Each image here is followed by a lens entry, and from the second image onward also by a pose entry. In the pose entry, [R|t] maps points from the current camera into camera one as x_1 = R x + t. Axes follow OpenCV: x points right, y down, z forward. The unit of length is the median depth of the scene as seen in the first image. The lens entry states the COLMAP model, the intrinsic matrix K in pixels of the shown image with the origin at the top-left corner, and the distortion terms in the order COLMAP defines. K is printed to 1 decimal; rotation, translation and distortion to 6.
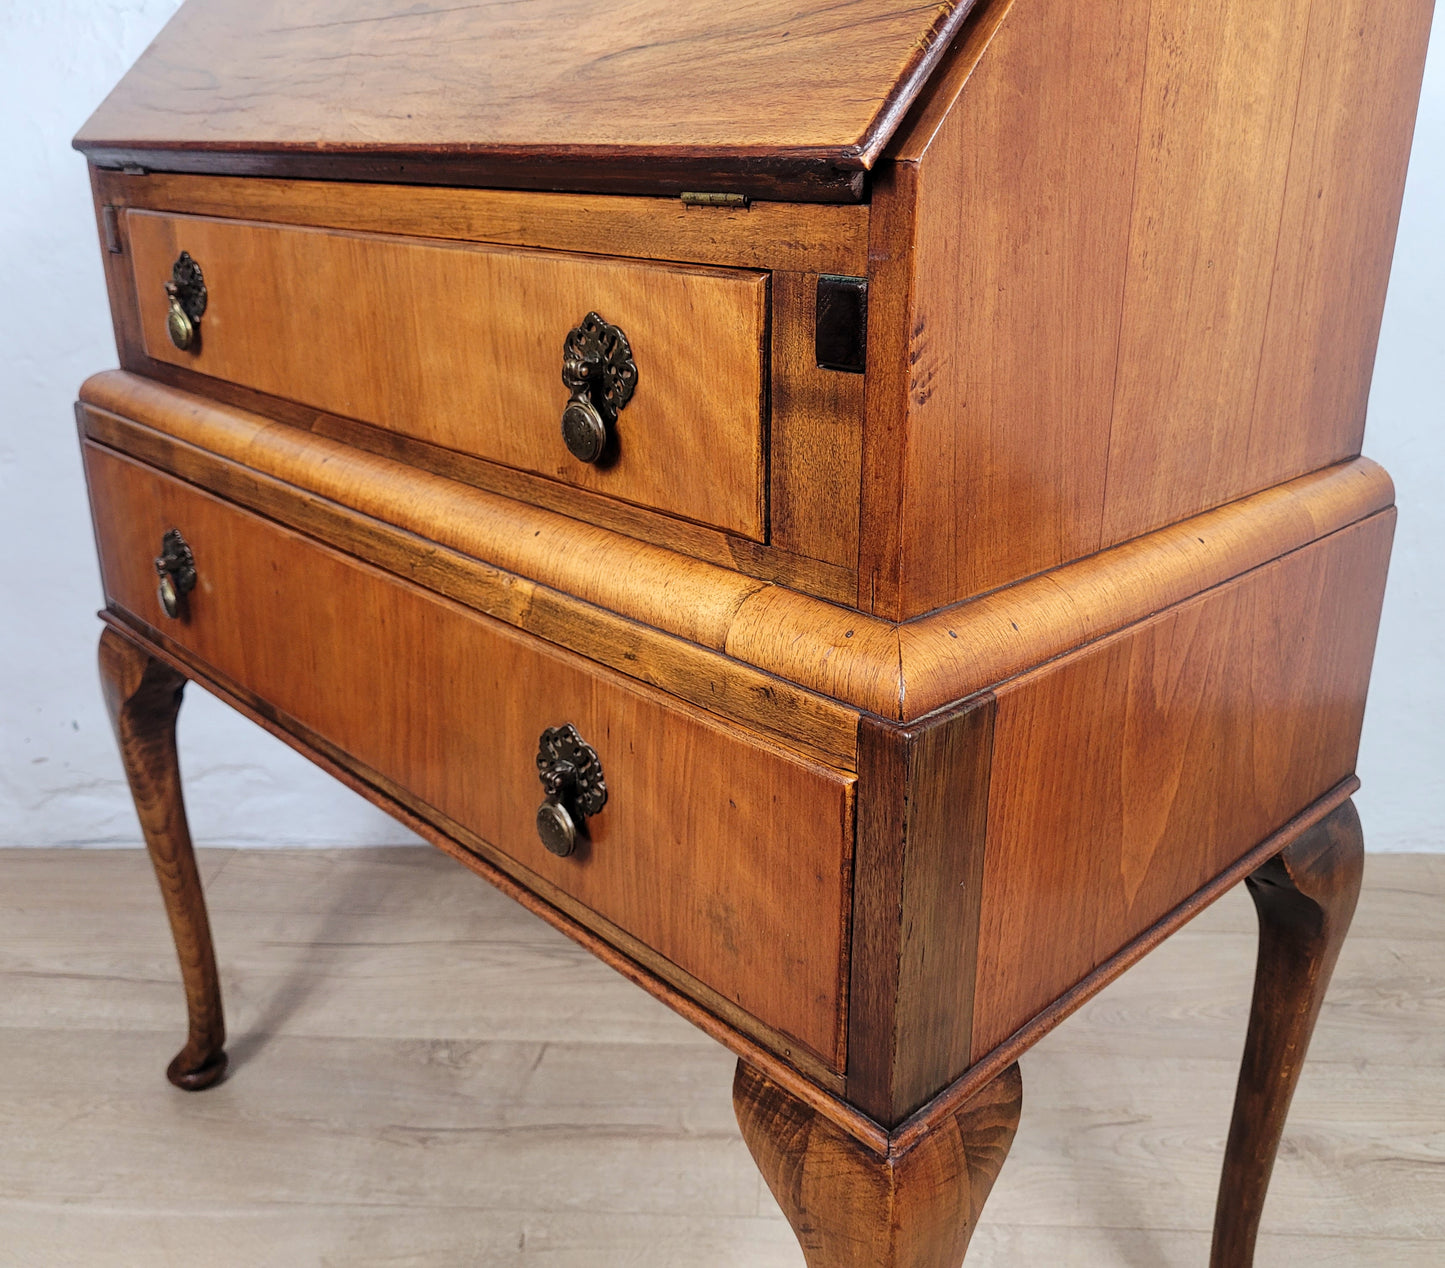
lens RADIAL K [[1295.6, 0, 768.6], [0, 1295.6, 613.7], [0, 0, 1]] dist [0.023094, -0.010107]
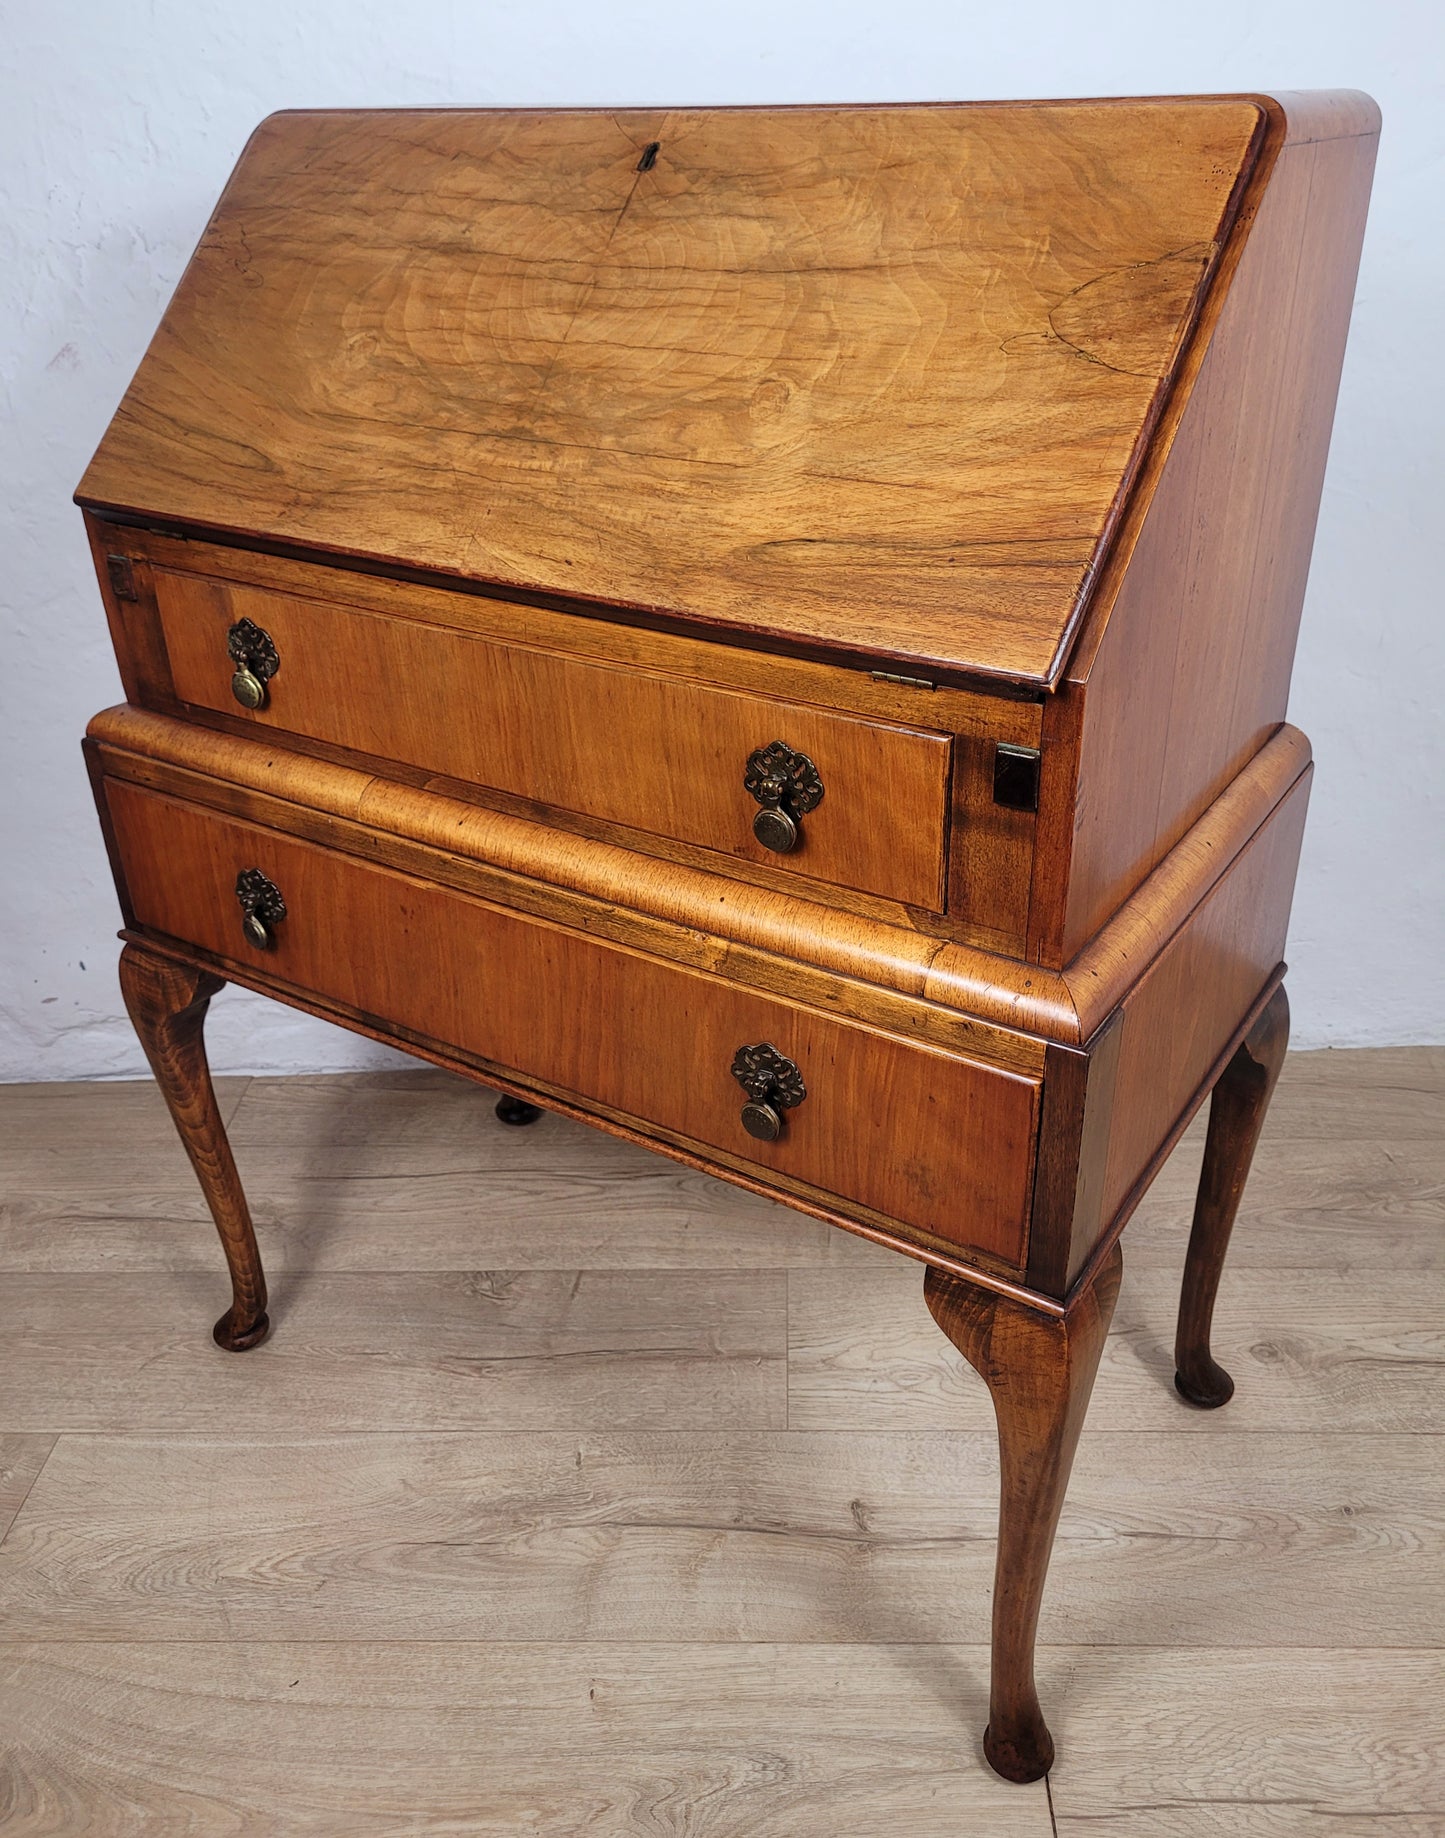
lens RADIAL K [[1498.9, 0, 749.2], [0, 1498.9, 912.8], [0, 0, 1]] dist [0.037152, -0.034762]
pose [[0.977129, -0.125944, 0.171341, -0.446053], [0.097623, 0.981497, 0.164721, -0.316838], [-0.188916, -0.144227, 0.971344, -0.473602]]
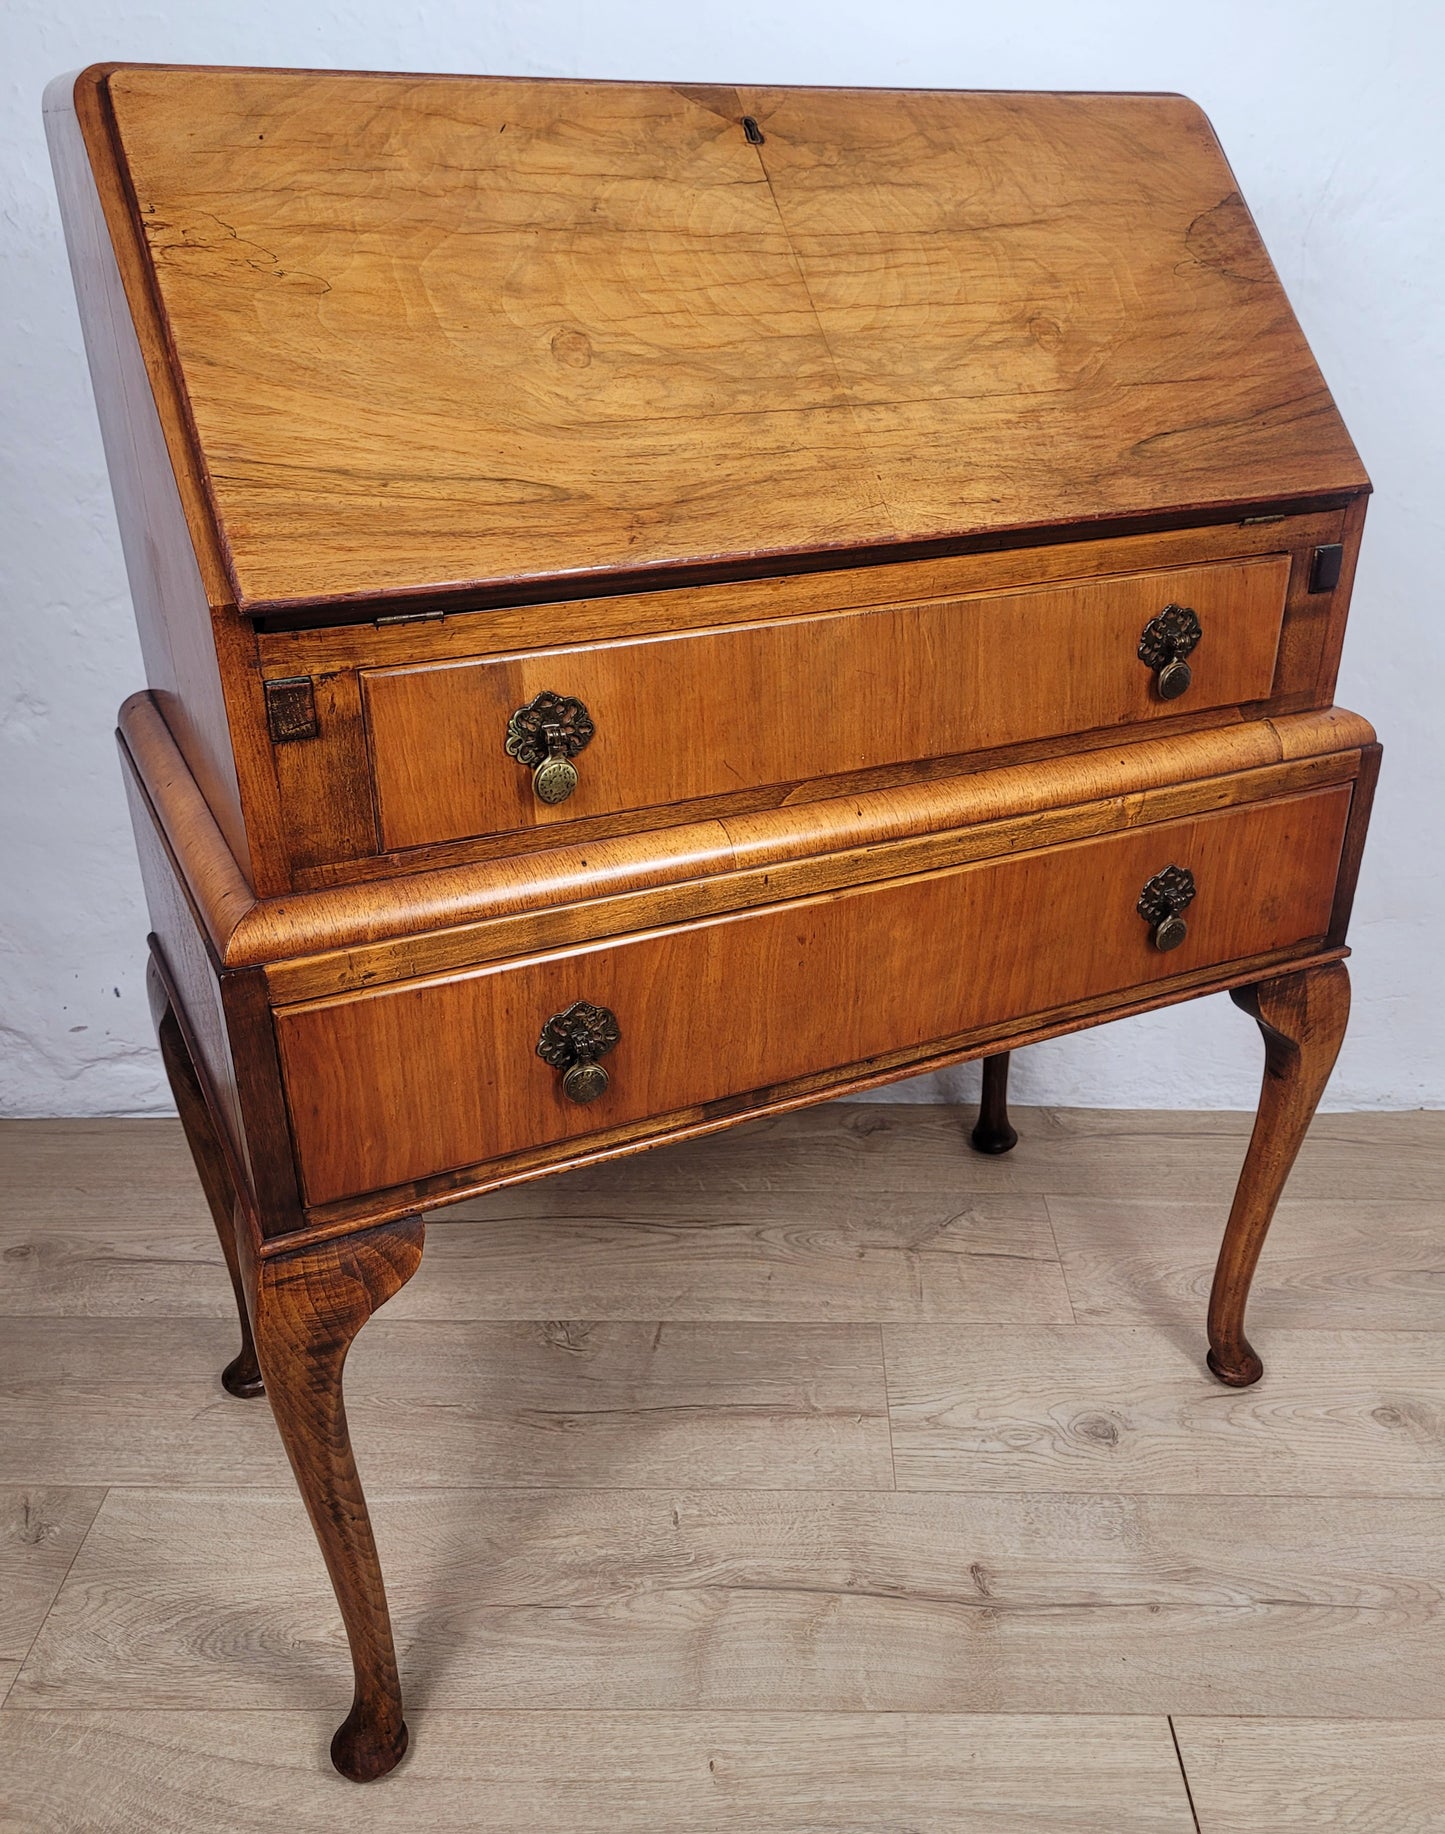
lens RADIAL K [[1558.9, 0, 775.7], [0, 1558.9, 939.1], [0, 0, 1]] dist [0.033900, -0.028981]
pose [[0.299658, -0.436088, 0.848547, -2.074286], [0.314026, 0.884942, 0.343896, -0.679094], [-0.900884, 0.163415, 0.402123, 0.743849]]
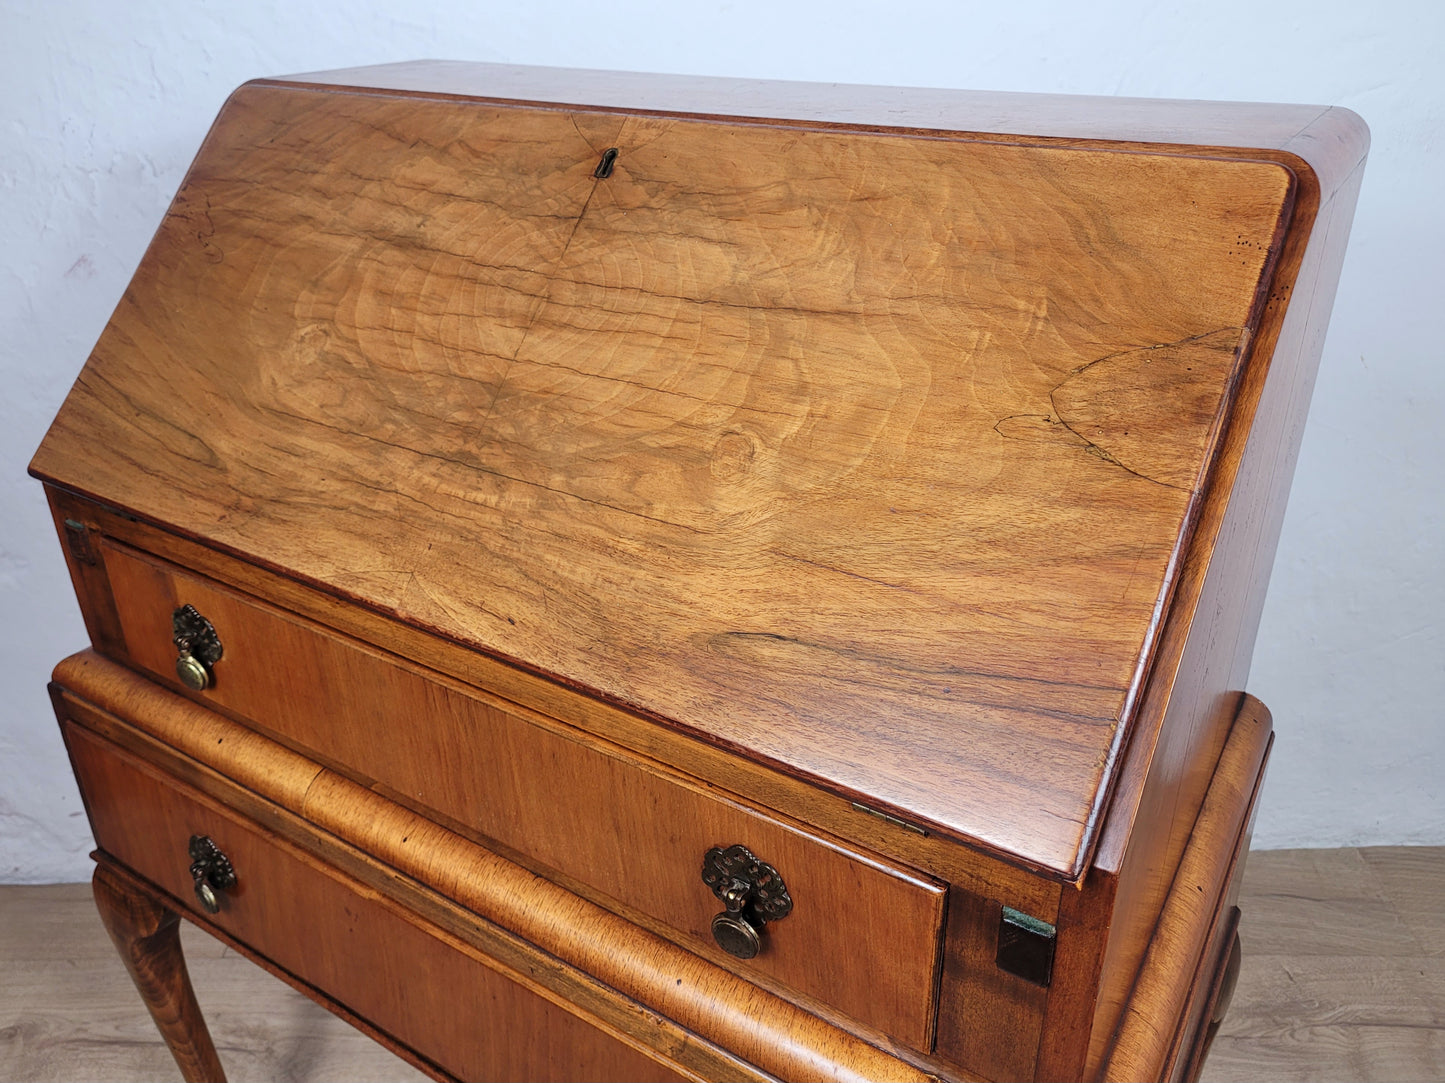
lens RADIAL K [[1137.3, 0, 725.2], [0, 1137.3, 515.2], [0, 0, 1]] dist [0.023937, -0.020465]
pose [[0.974711, -0.116629, 0.190621, -0.311570], [0.093490, 0.987590, 0.126195, -0.653577], [-0.202973, -0.105183, 0.973519, 0.056221]]
